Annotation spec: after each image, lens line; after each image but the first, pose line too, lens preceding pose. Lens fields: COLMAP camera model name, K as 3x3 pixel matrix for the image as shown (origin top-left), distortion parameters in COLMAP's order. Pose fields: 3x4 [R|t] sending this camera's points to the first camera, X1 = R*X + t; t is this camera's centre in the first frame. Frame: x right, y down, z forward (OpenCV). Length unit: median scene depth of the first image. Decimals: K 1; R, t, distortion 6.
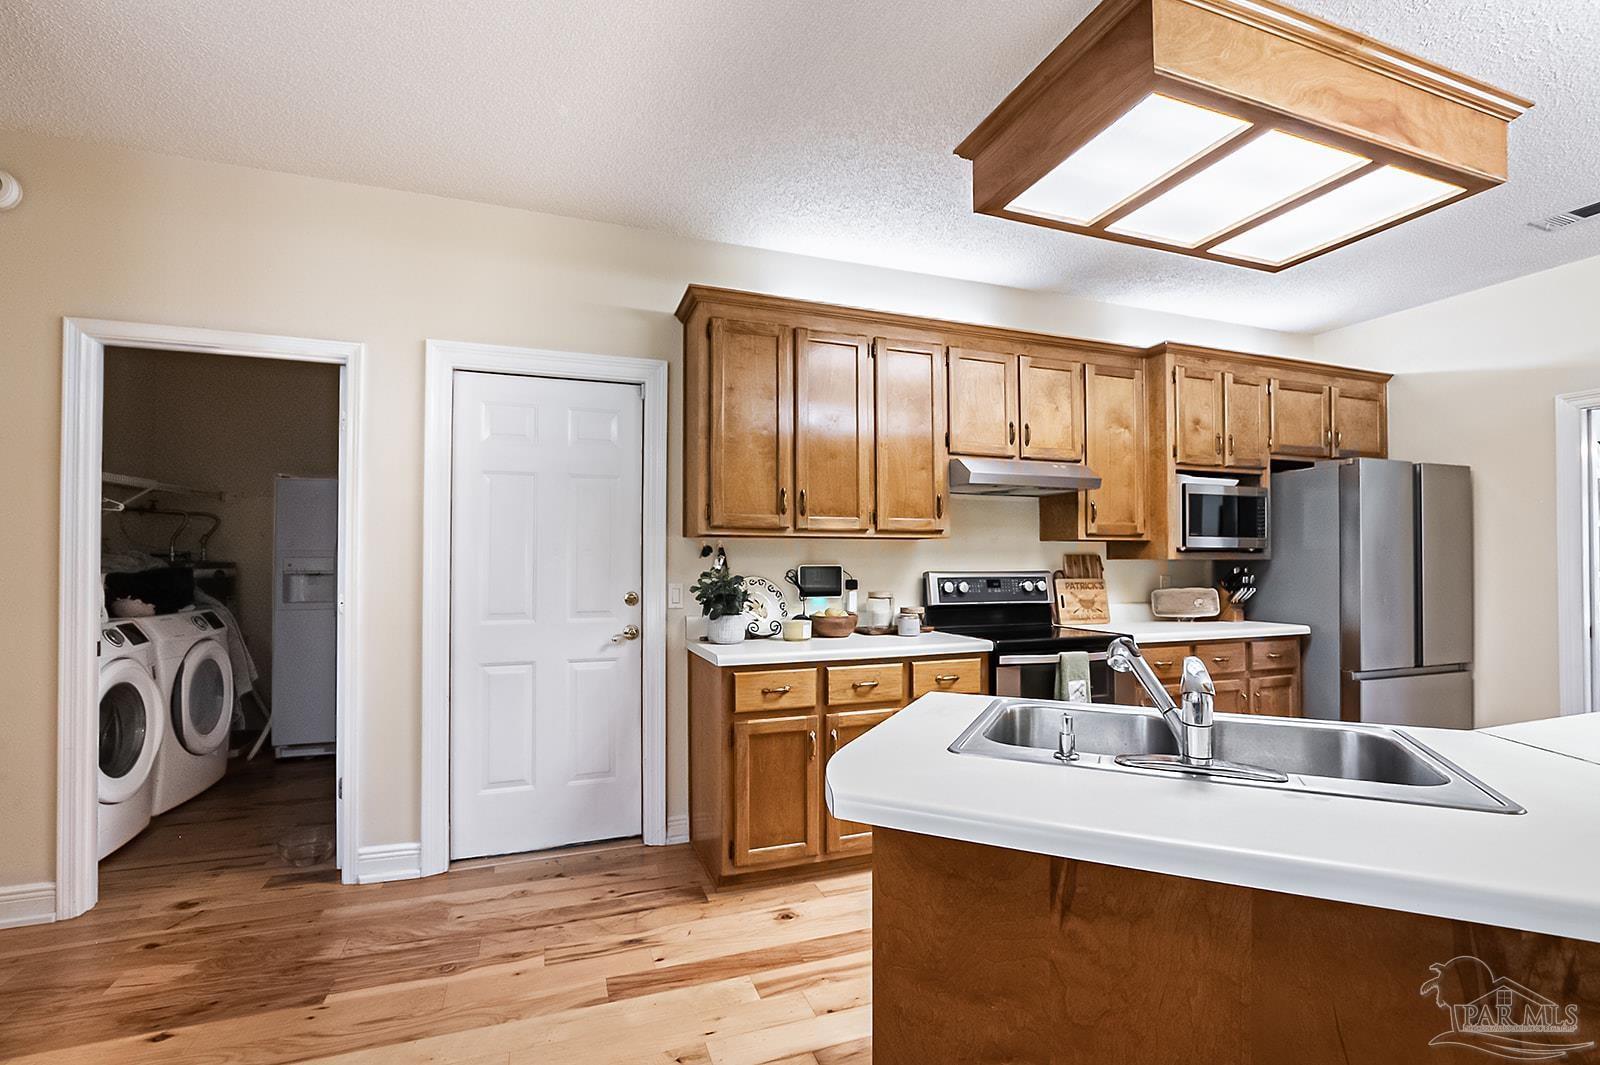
lens RADIAL K [[710.0, 0, 801.9], [0, 710.0, 550.8], [0, 0, 1]] dist [-0.029796, -0.000110]
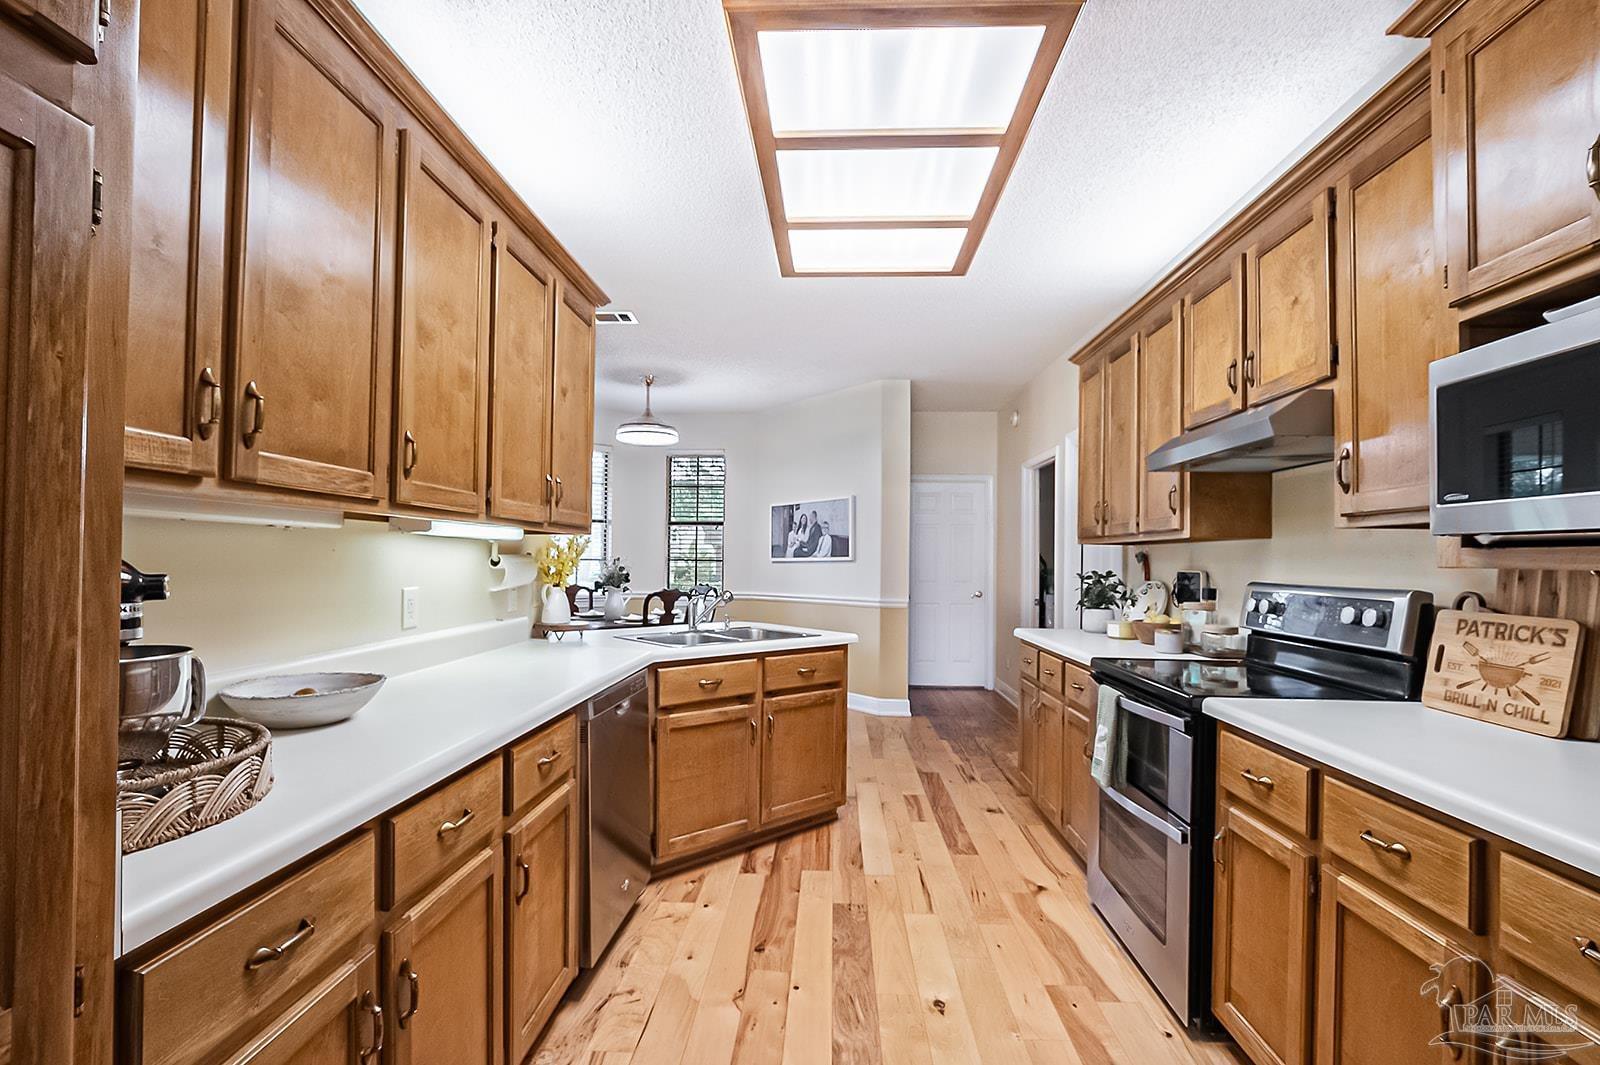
lens RADIAL K [[710.0, 0, 801.9], [0, 710.0, 550.8], [0, 0, 1]] dist [-0.029796, -0.000110]
pose [[-0.384622, -0.018398, -0.922891, 1.034940], [-0.011102, 0.999821, -0.015305, 0.013795], [0.923008, 0.004359, -0.384757, 0.852612]]
